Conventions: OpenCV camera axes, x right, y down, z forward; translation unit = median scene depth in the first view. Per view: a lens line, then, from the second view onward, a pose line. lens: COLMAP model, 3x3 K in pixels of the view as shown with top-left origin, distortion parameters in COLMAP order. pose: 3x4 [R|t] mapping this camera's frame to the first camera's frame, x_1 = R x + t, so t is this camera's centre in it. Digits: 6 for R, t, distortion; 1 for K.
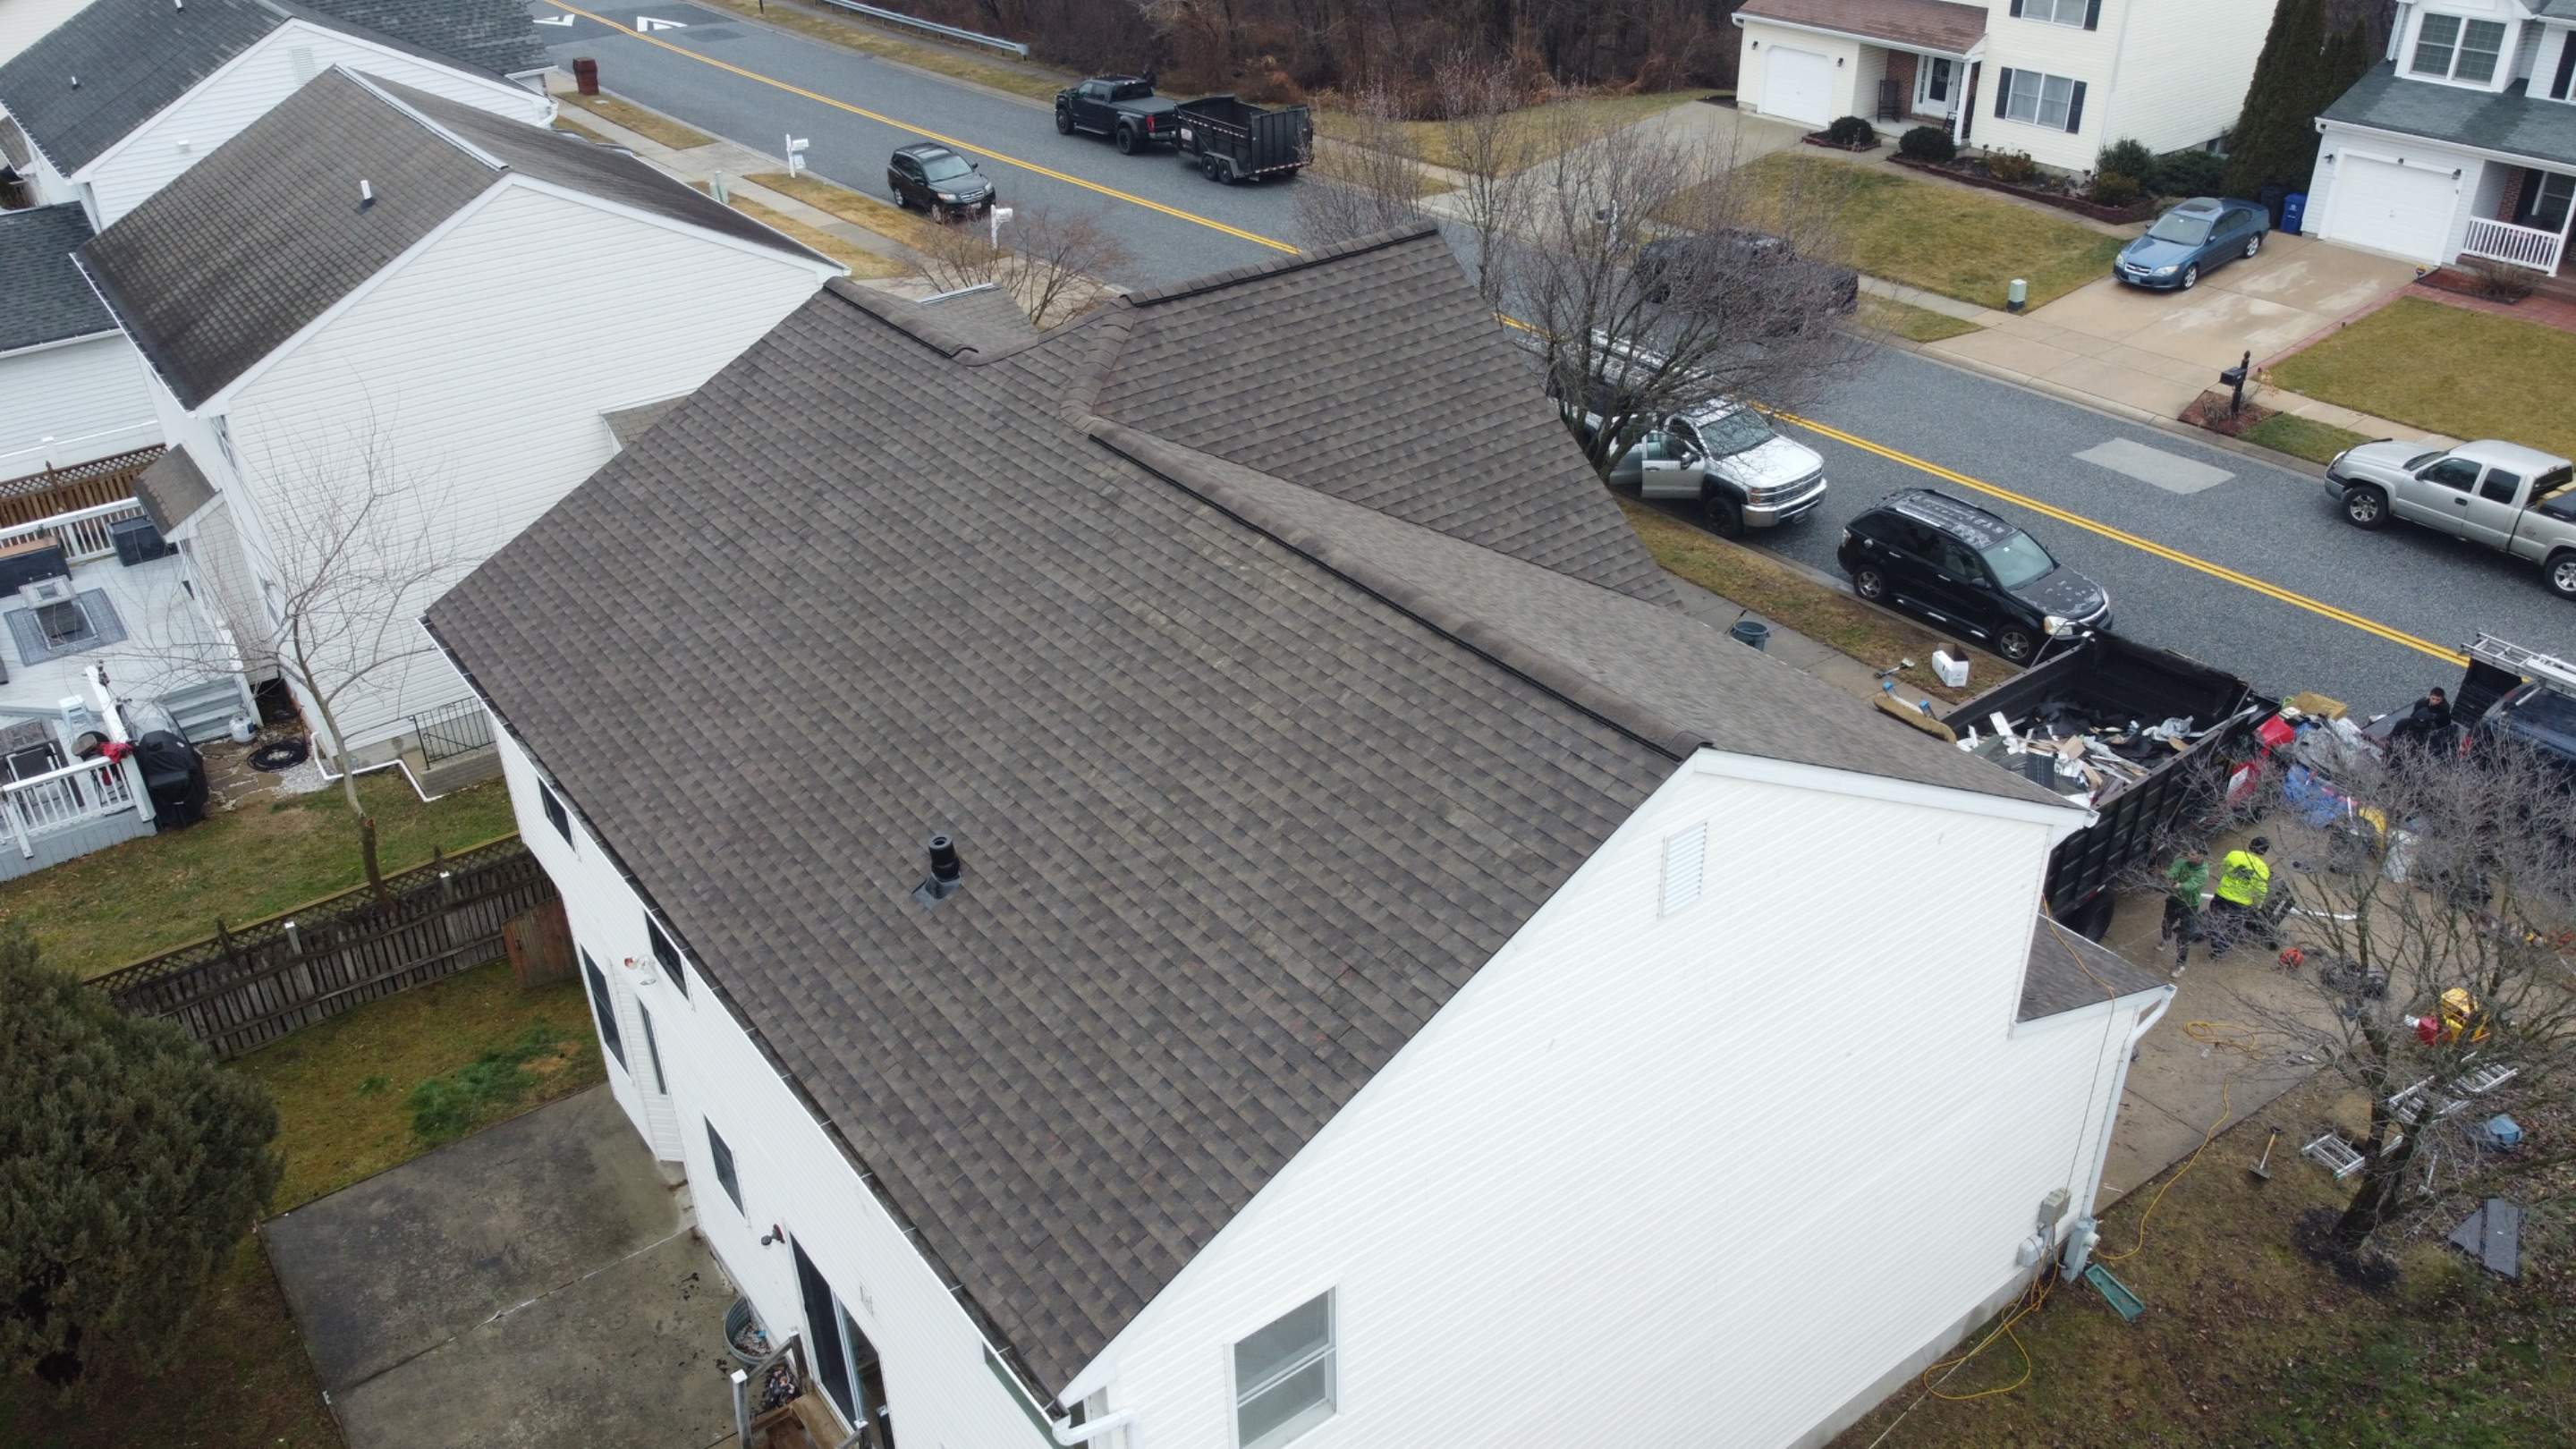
lens RADIAL K [[1949.1, 0, 1288.0], [0, 1949.1, 724.5], [0, 0, 1]] dist [0.002289, 0.002686]
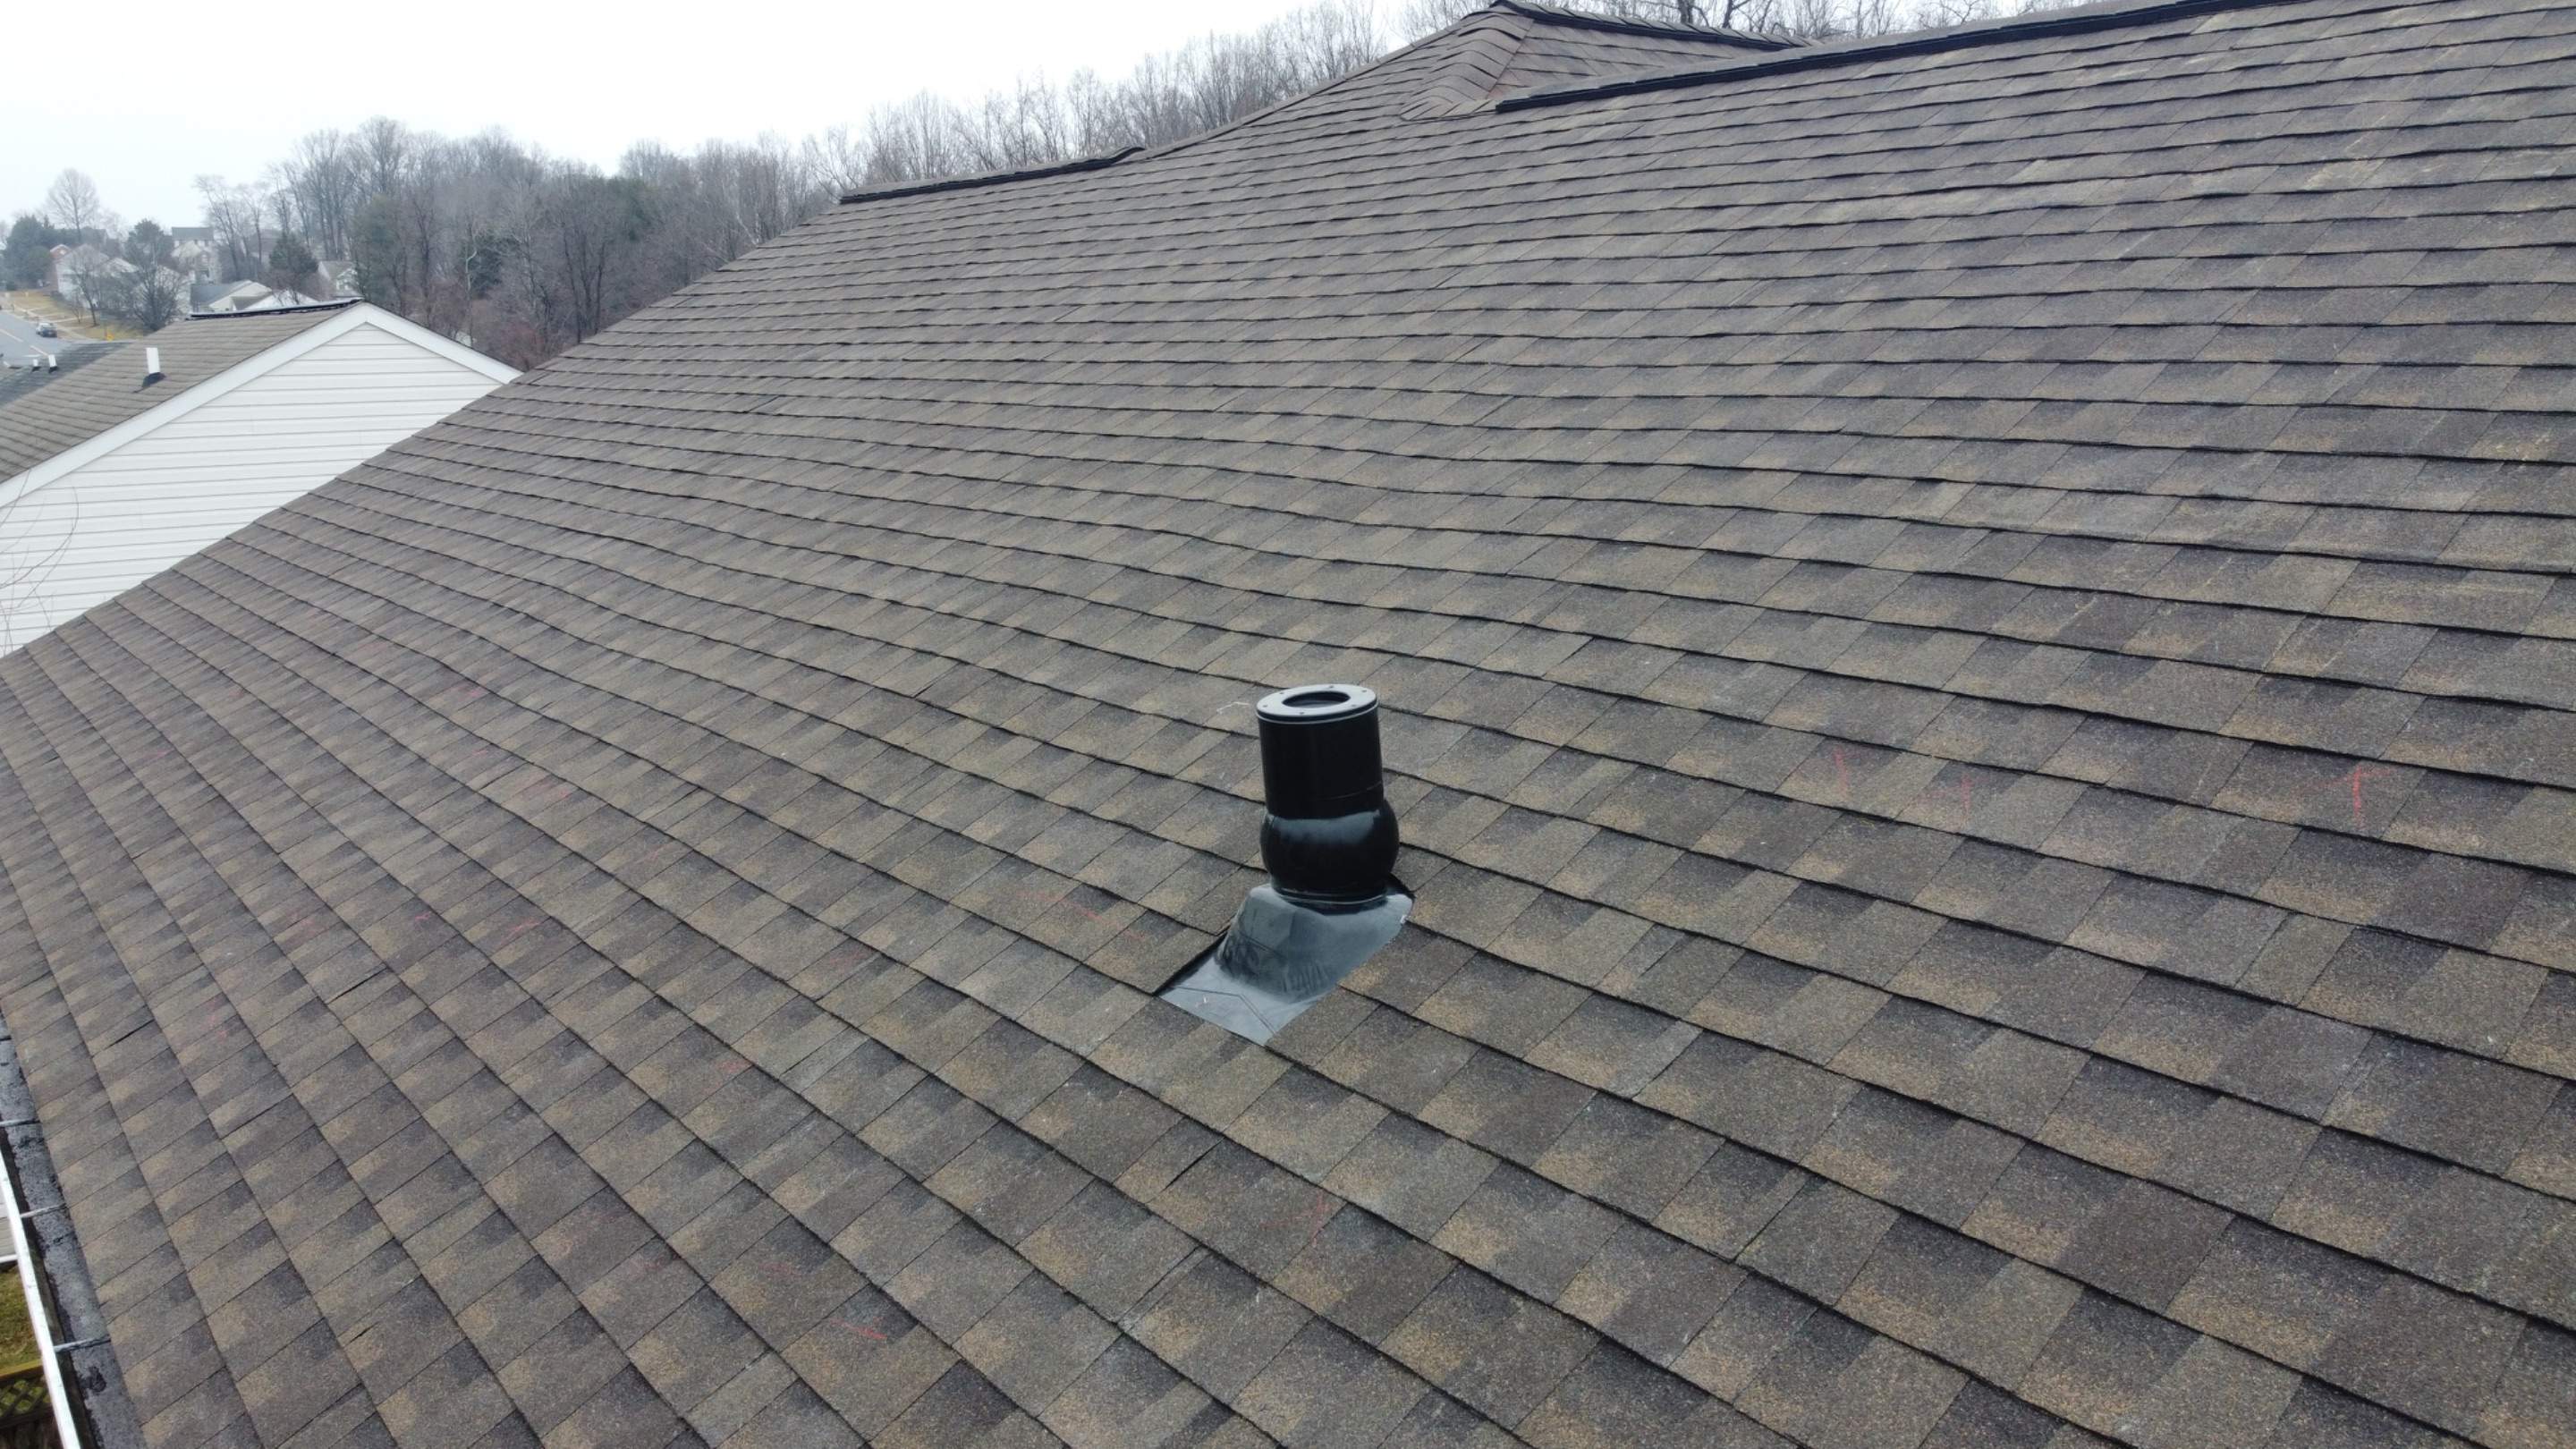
lens RADIAL K [[1949.1, 0, 1288.0], [0, 1949.1, 724.5], [0, 0, 1]] dist [0.002289, 0.002686]
pose [[0.999862, 0.006446, 0.015285, -0.179418], [-0.001102, 0.945177, -0.326557, 0.124688], [-0.016552, 0.326496, 0.945054, 0.784612]]
